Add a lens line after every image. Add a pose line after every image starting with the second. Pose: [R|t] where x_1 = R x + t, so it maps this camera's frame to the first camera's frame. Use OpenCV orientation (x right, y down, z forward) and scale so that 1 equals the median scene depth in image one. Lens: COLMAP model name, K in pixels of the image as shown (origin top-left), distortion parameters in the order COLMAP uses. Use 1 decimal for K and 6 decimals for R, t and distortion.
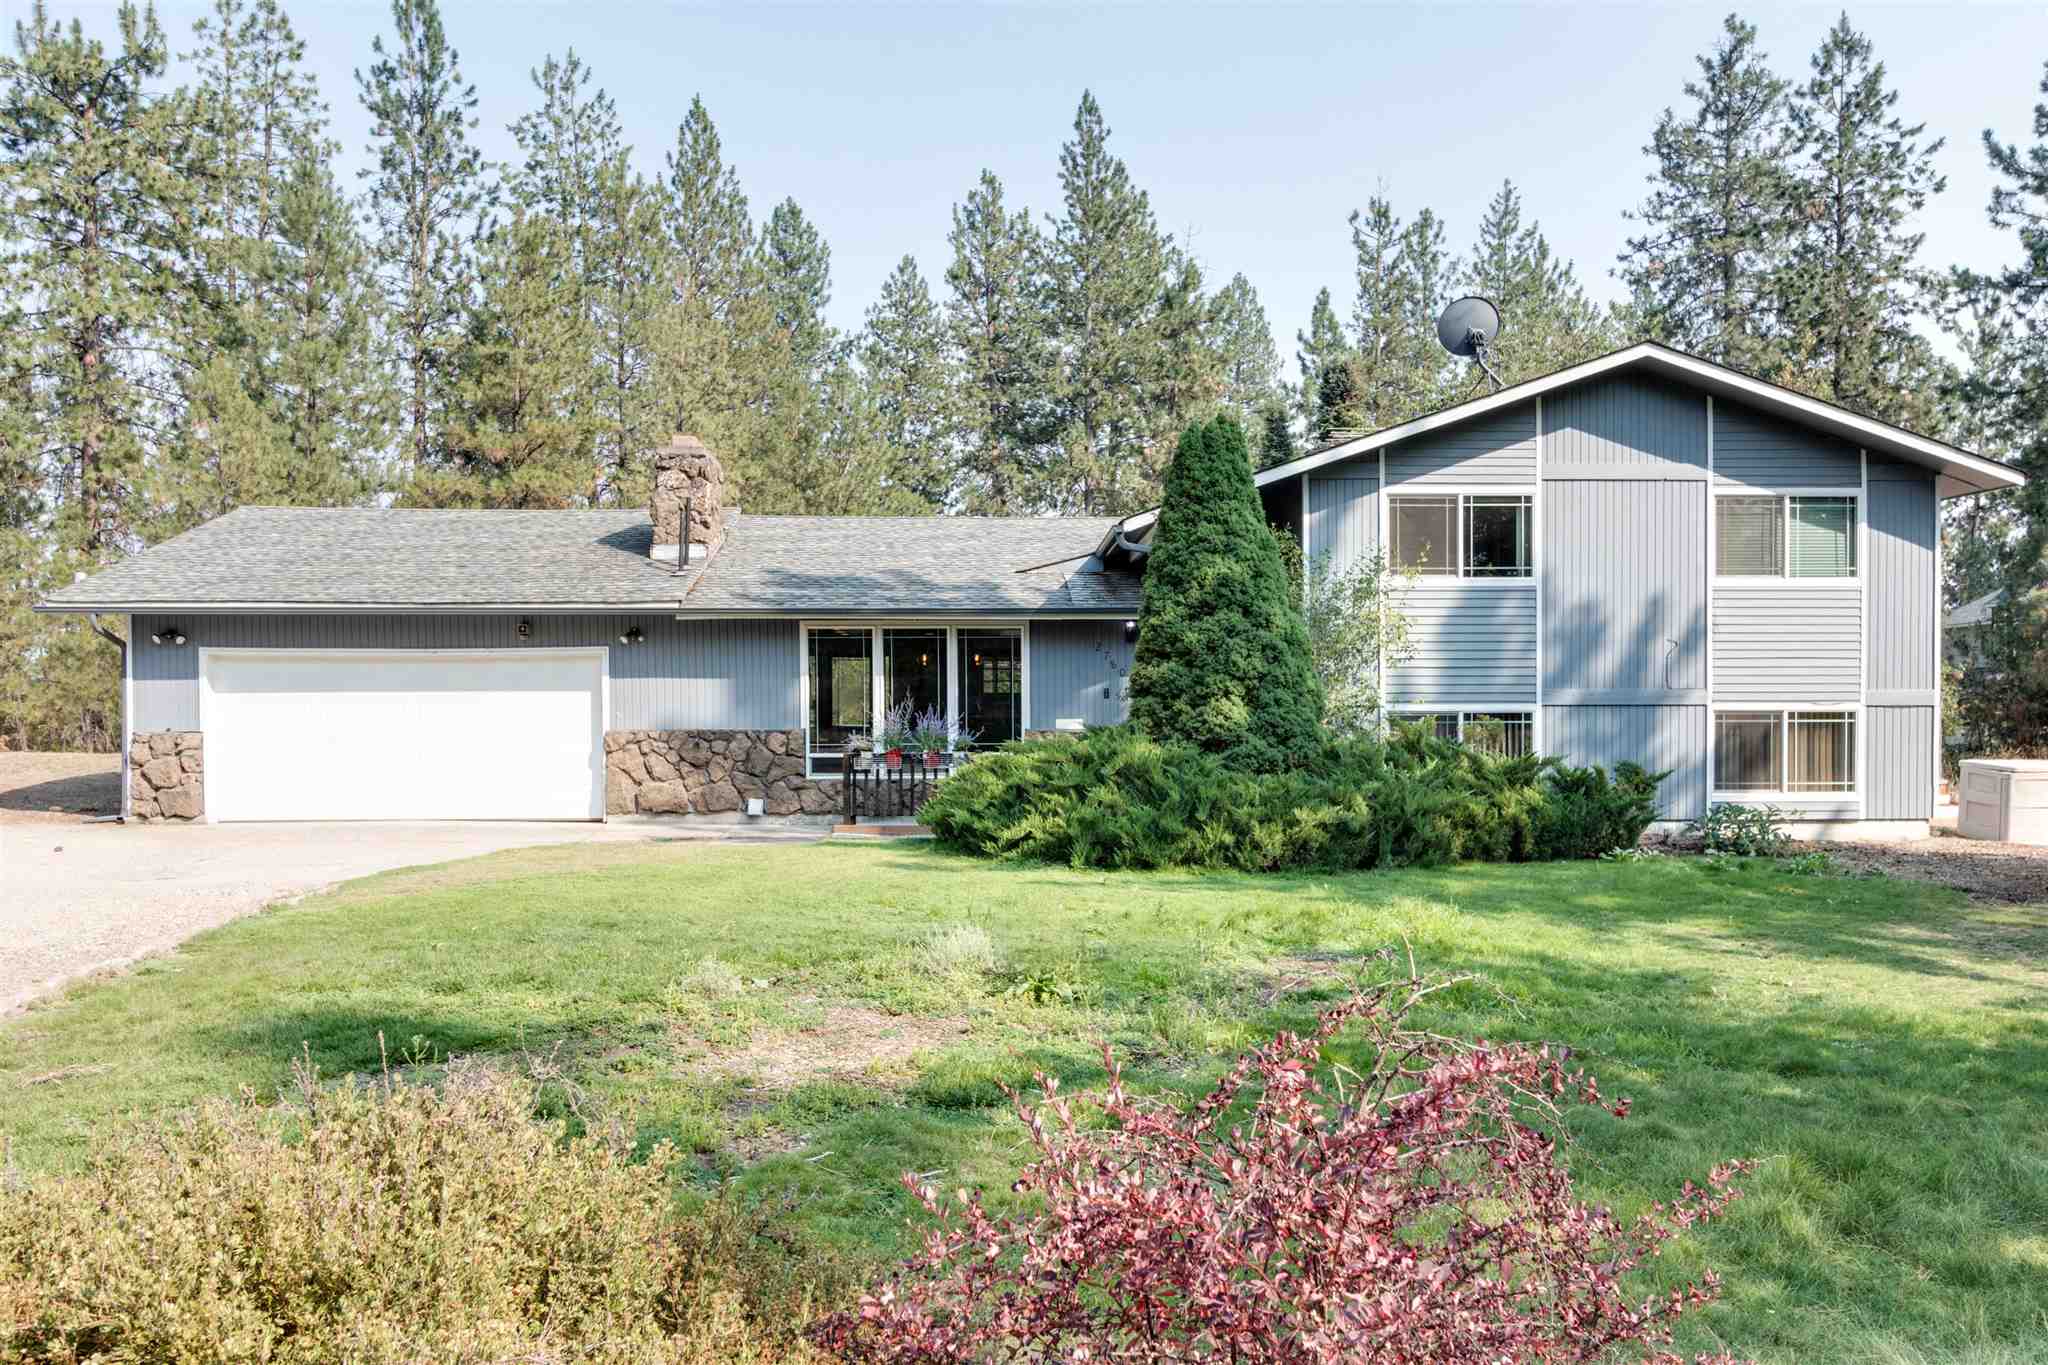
lens RADIAL K [[1586.5, 0, 944.2], [0, 1586.5, 725.3], [0, 0, 1]] dist [0.007399, -0.004733]
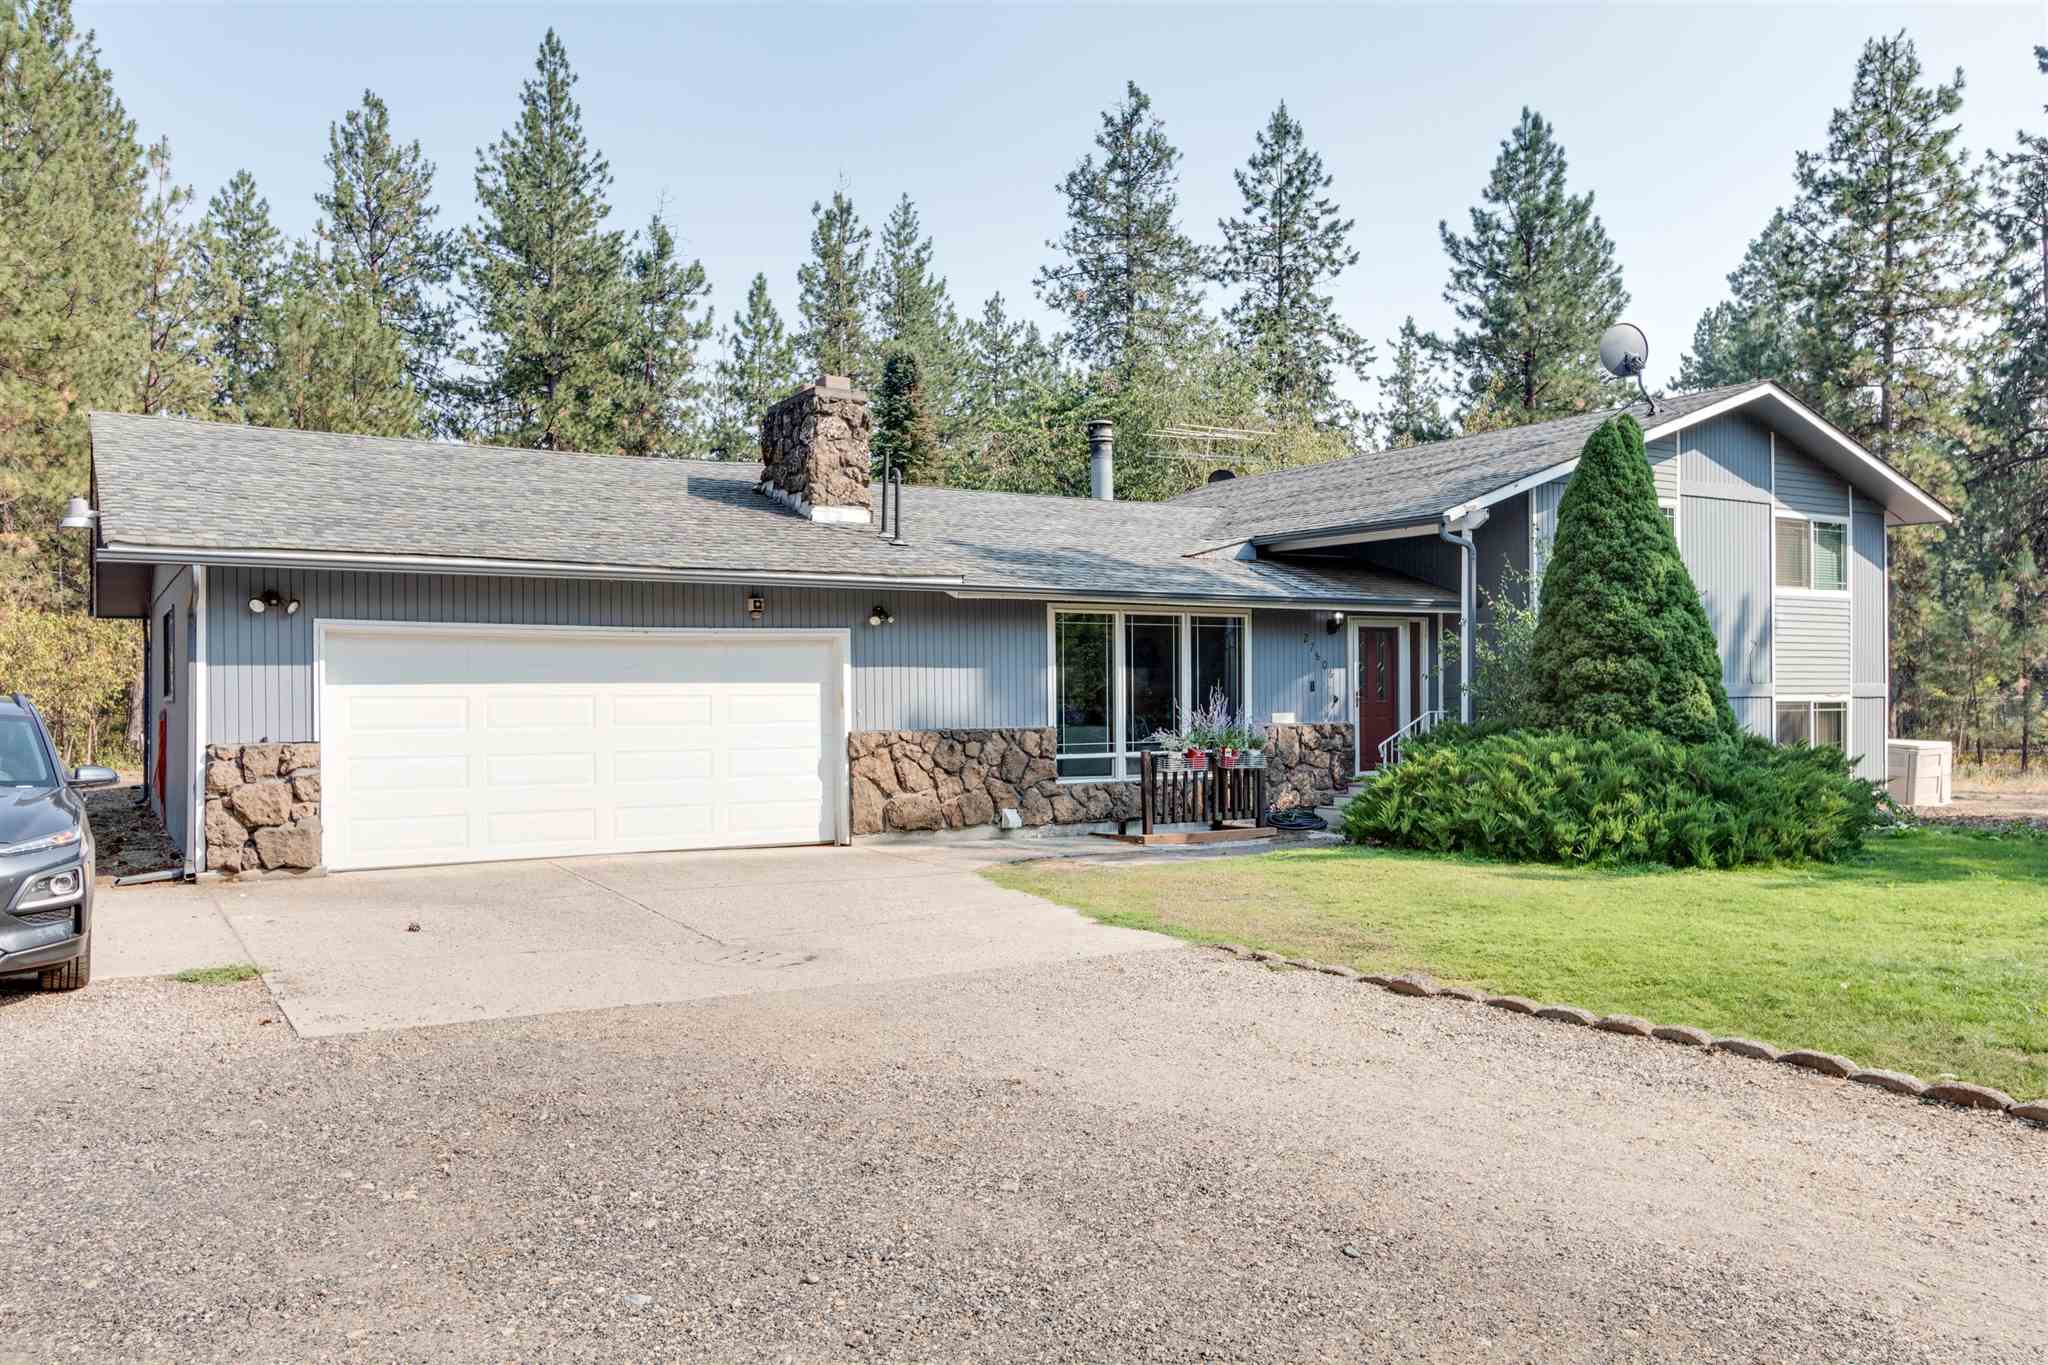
lens RADIAL K [[1586.5, 0, 1021.5], [0, 1586.5, 683.2], [0, 0, 1]] dist [0.007399, -0.004733]
pose [[0.867103, 0.001677, 0.498127, -0.540221], [0.006062, 0.999885, -0.013918, -0.009581], [-0.498093, 0.015088, 0.866993, 0.251339]]
